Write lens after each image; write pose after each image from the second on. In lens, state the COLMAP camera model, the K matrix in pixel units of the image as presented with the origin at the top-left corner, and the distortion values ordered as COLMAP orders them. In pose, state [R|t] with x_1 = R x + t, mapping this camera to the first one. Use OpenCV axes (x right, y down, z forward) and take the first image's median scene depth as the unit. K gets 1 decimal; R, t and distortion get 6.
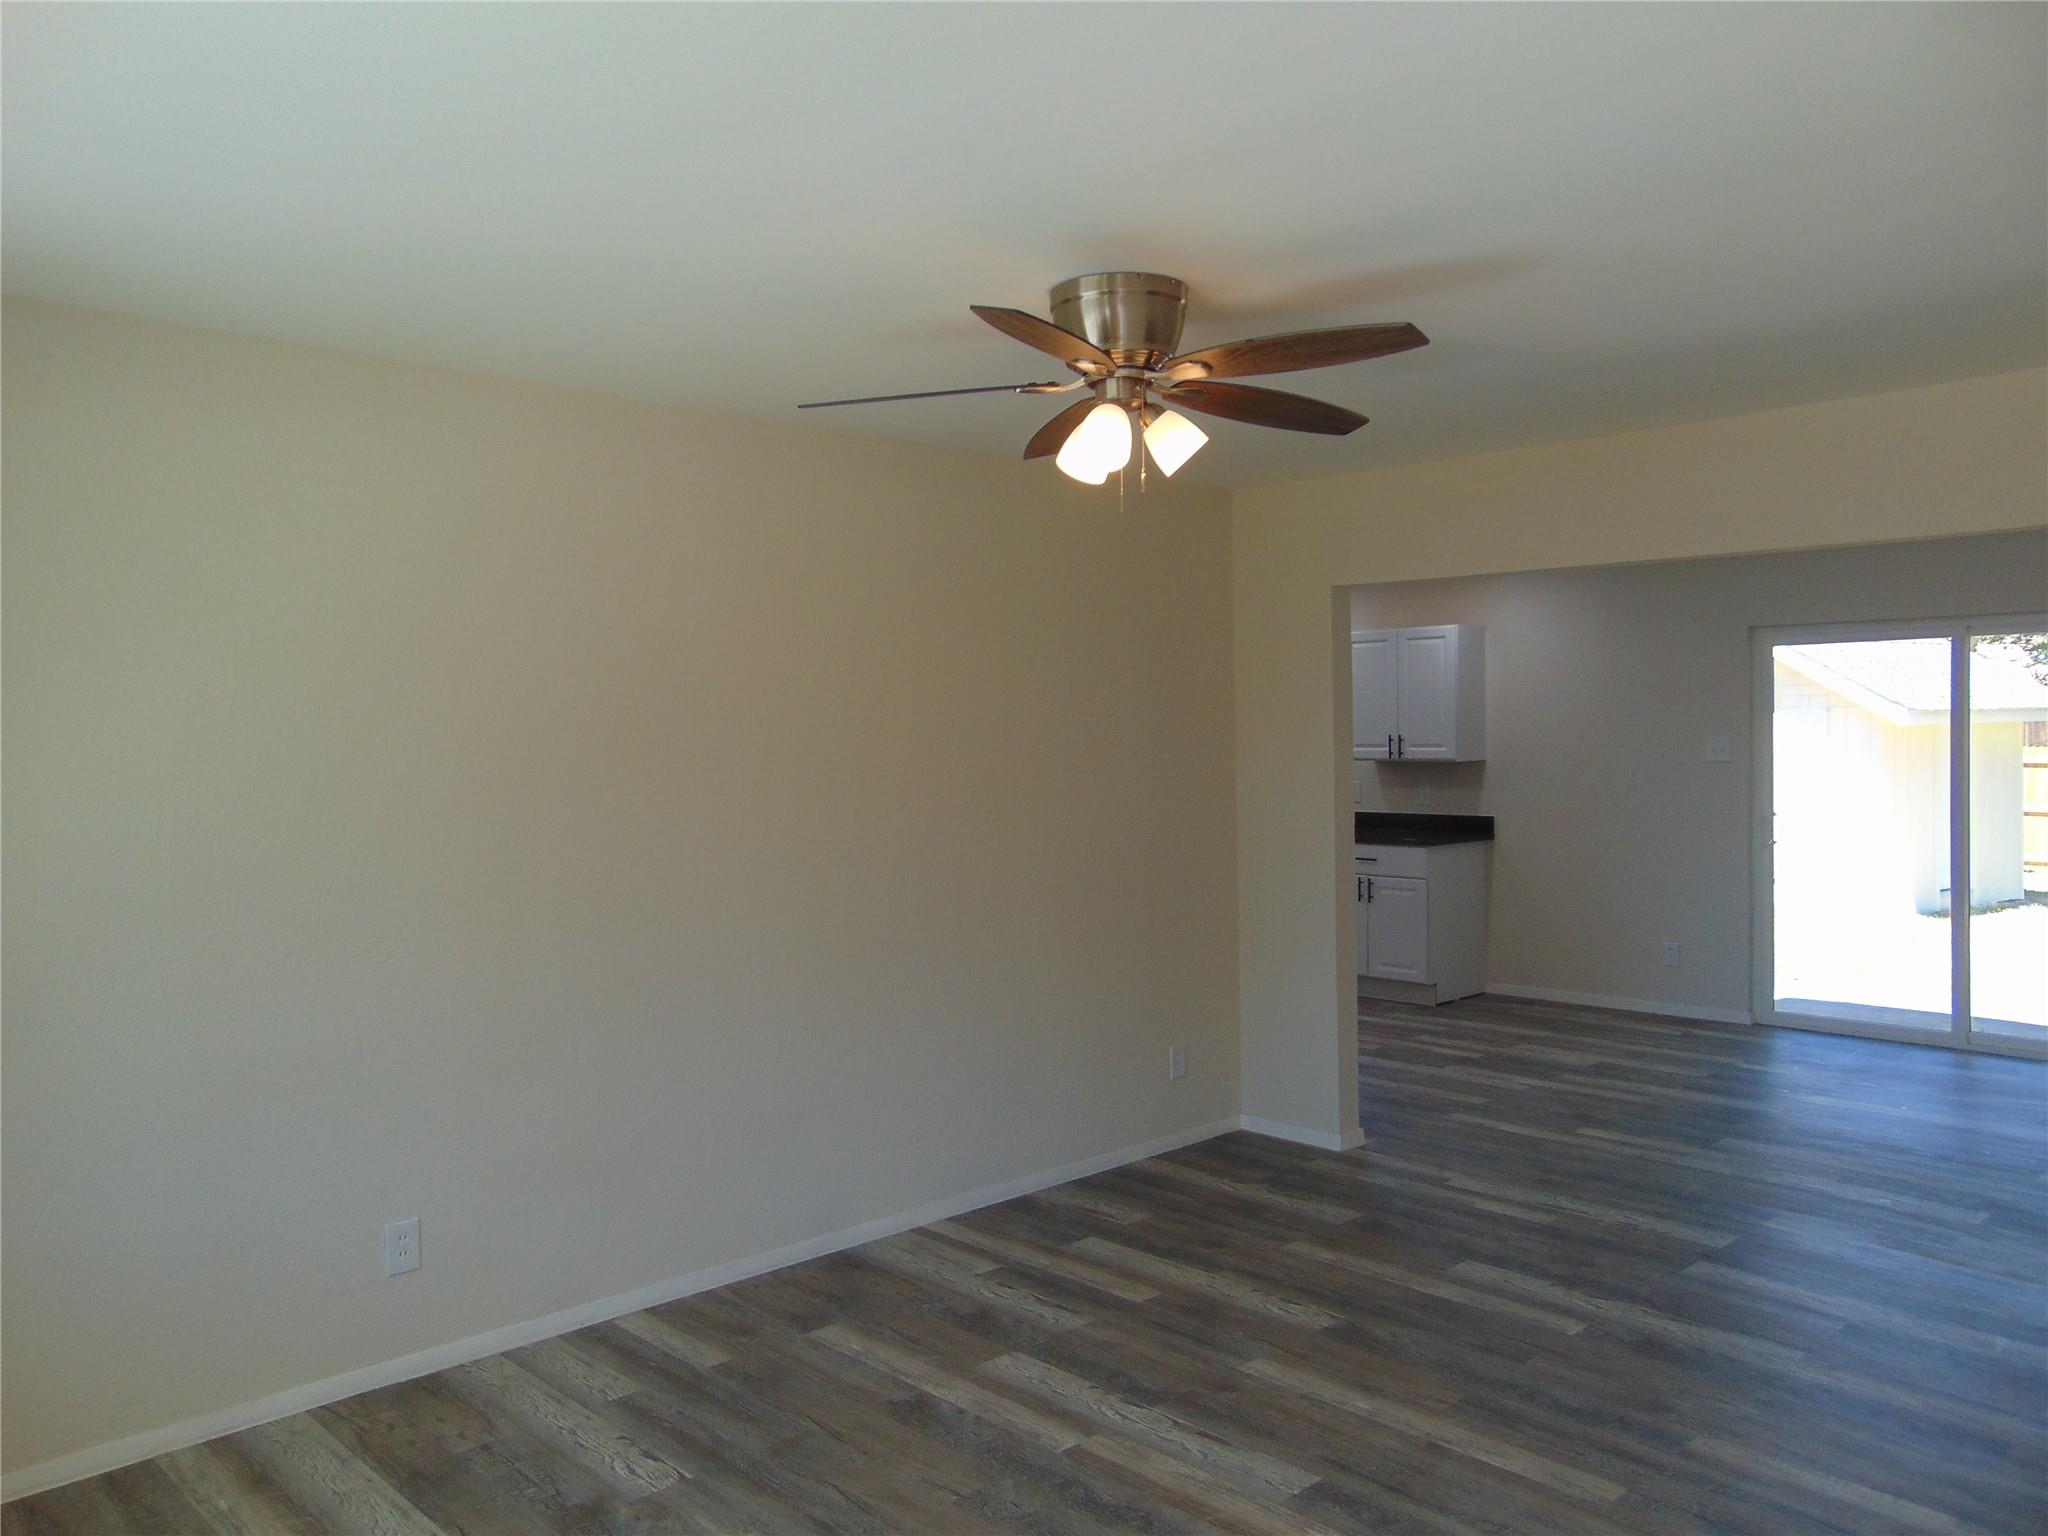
lens RADIAL K [[1550.5, 0, 1023.1], [0, 1550.5, 770.8], [0, 0, 1]] dist [-0.032282, 0.097749]
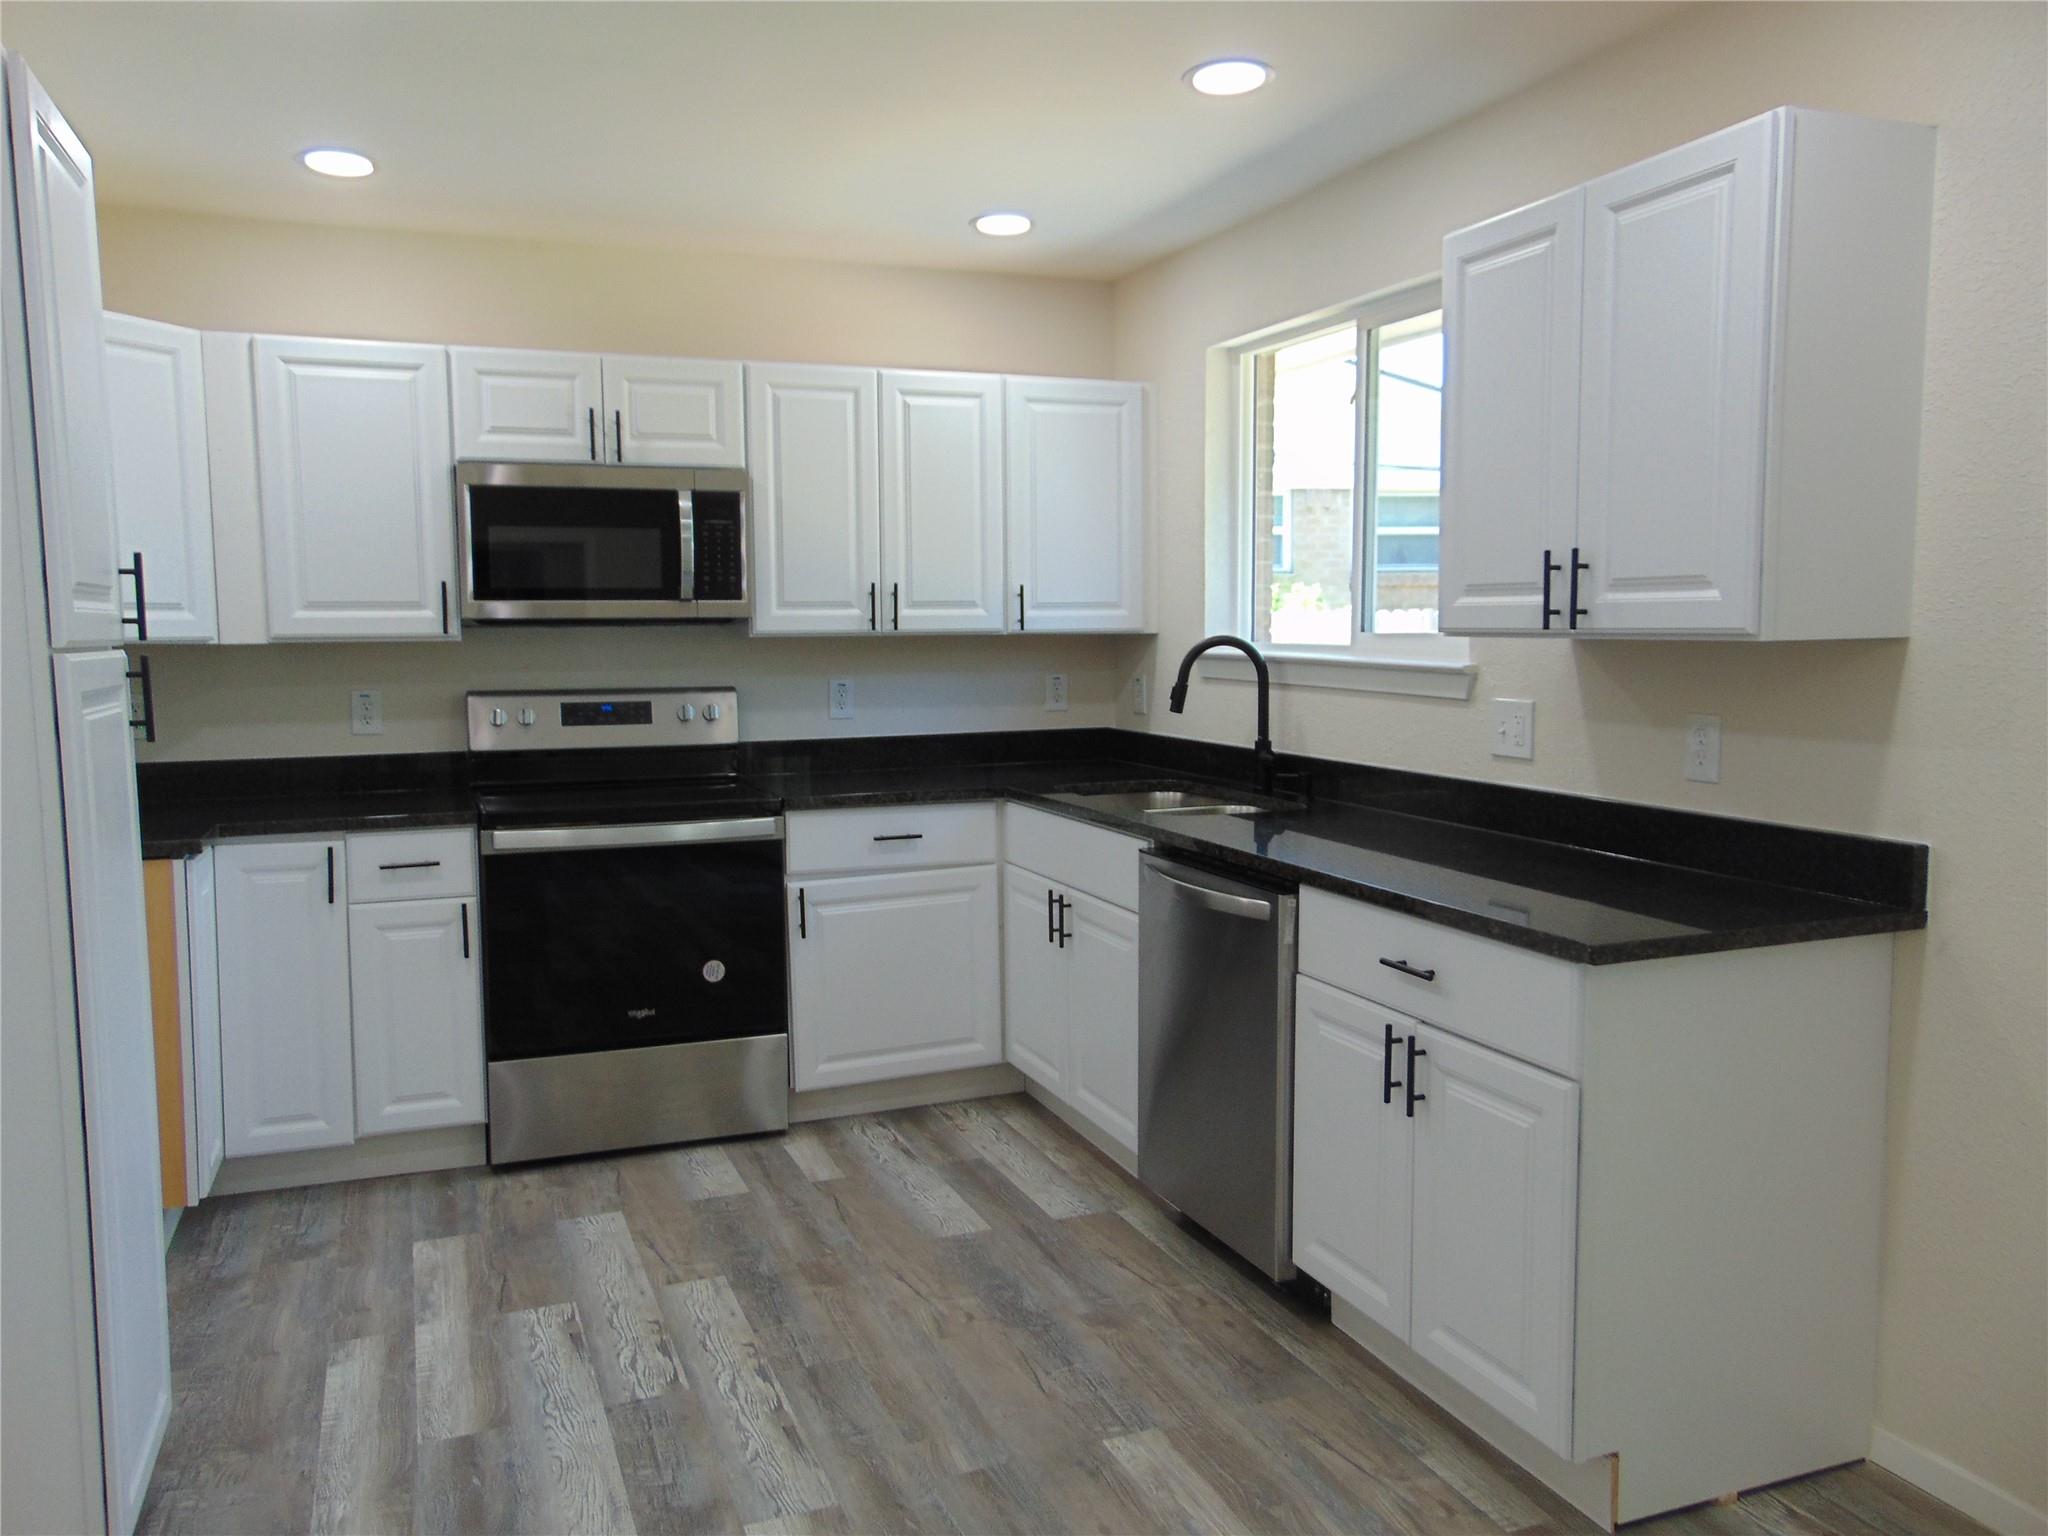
lens RADIAL K [[1550.5, 0, 1023.1], [0, 1550.5, 770.8], [0, 0, 1]] dist [-0.032282, 0.097749]
pose [[0.931635, 0.040427, -0.361140, 0.262873], [-0.014816, 0.997192, 0.073407, -0.001194], [0.363094, -0.063038, 0.929618, 0.712028]]
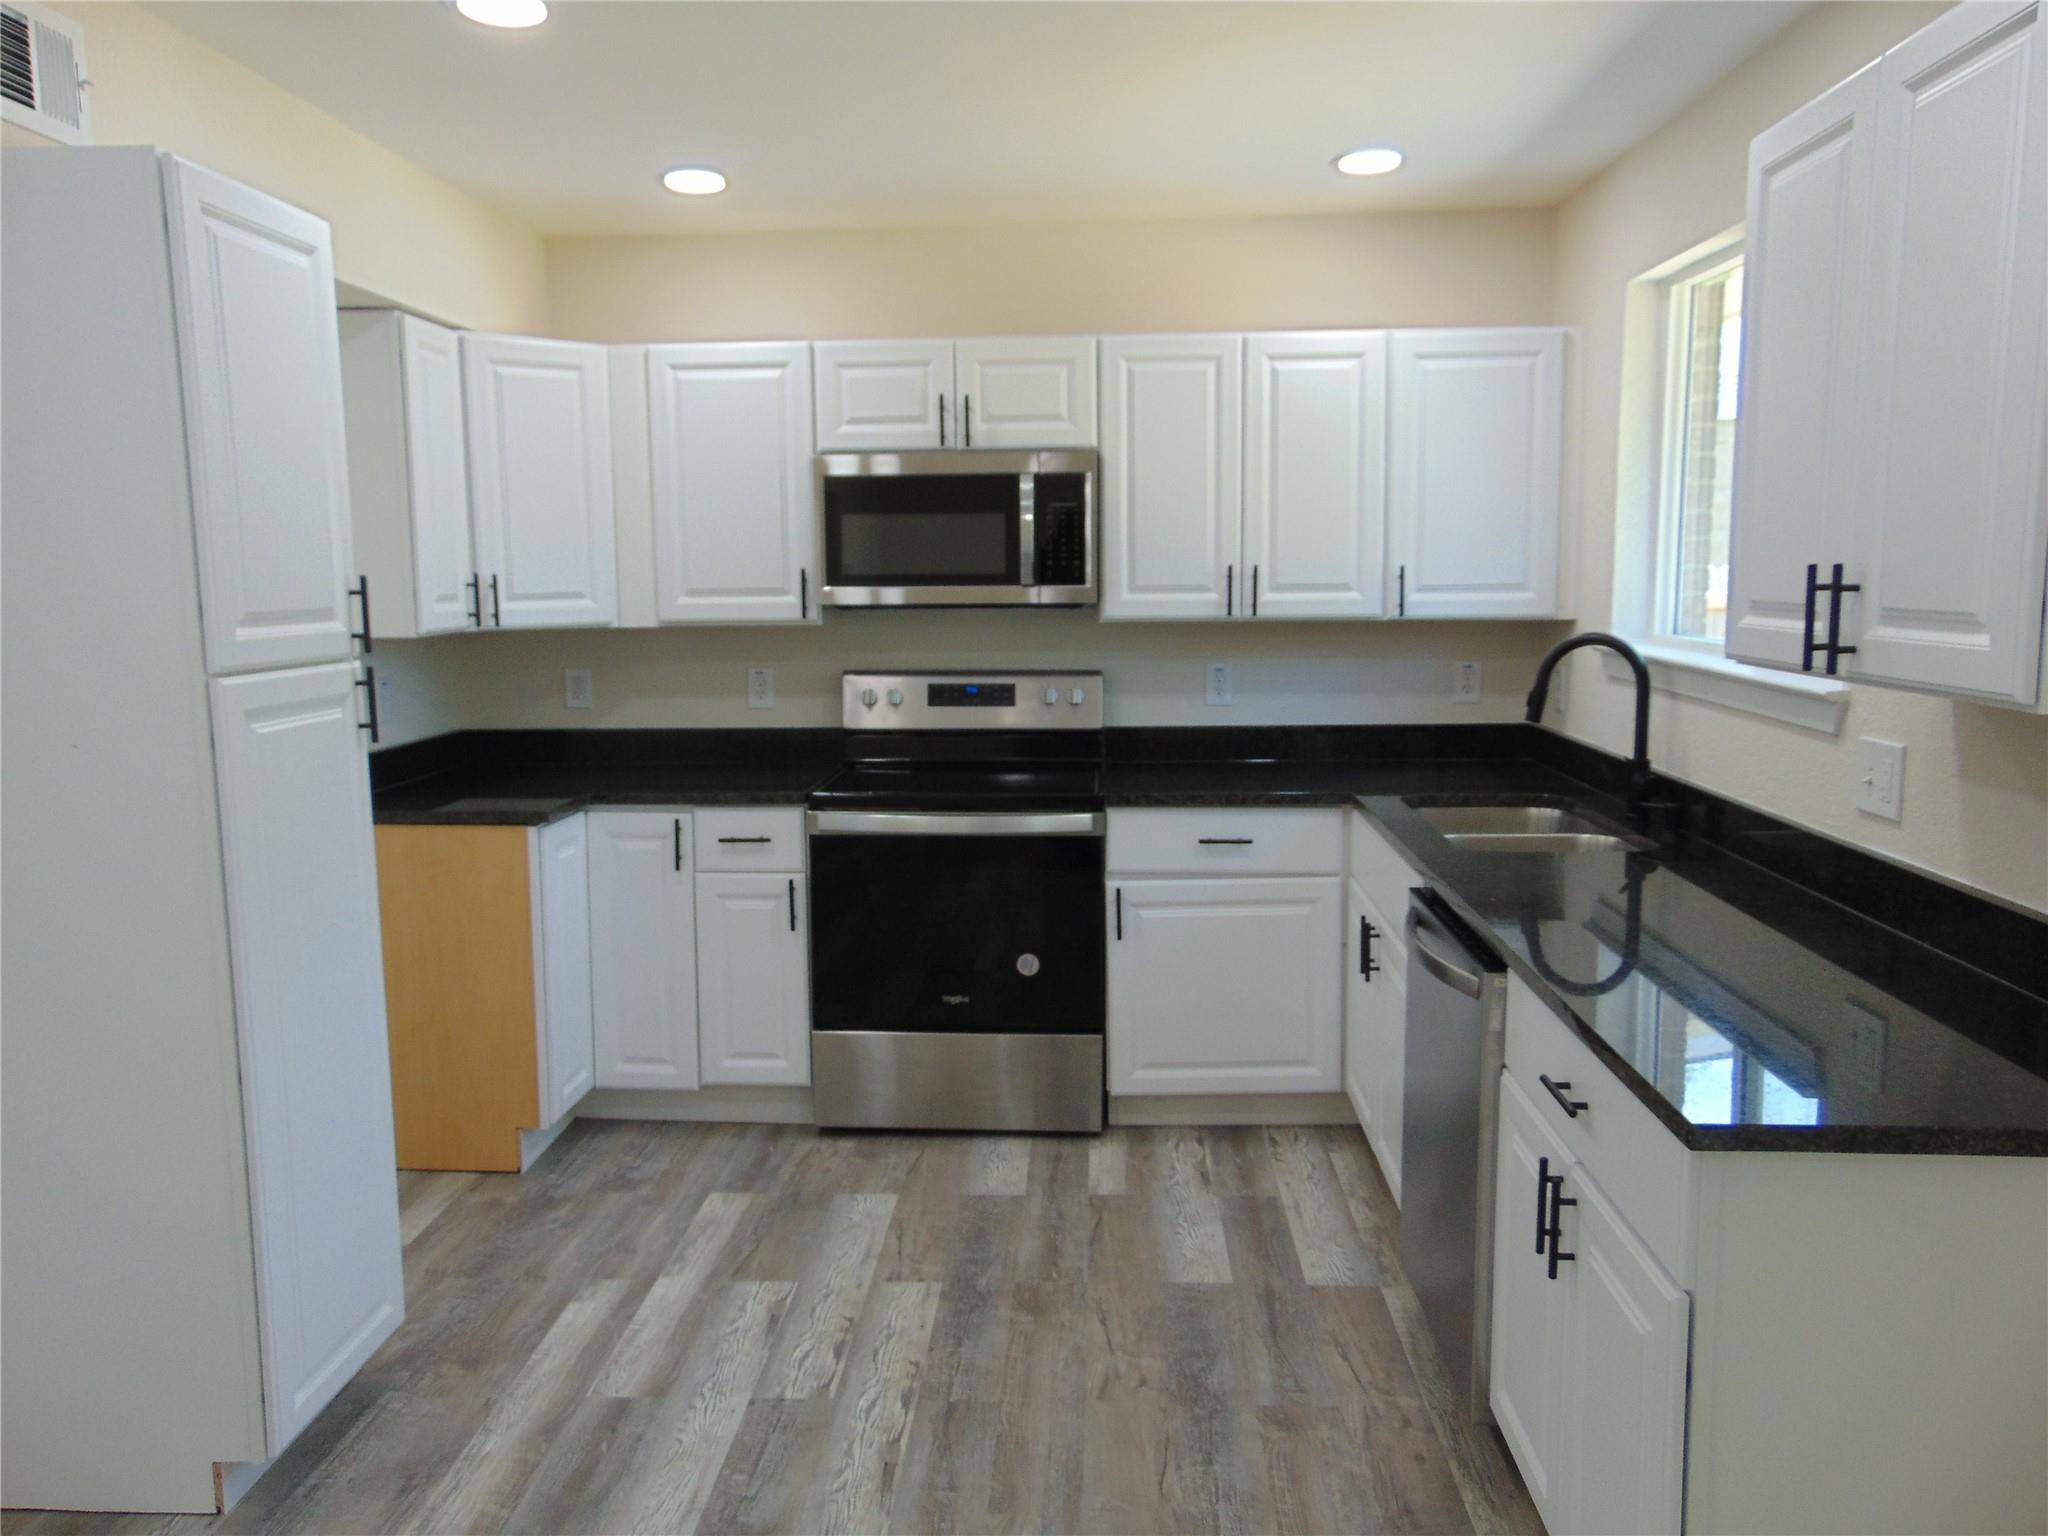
lens RADIAL K [[1550.5, 0, 1023.1], [0, 1550.5, 770.8], [0, 0, 1]] dist [-0.032282, 0.097749]
pose [[0.692120, 0.101917, -0.714551, 0.334126], [-0.019164, 0.992227, 0.122960, -0.019635], [0.721528, -0.071409, 0.688692, 0.794712]]
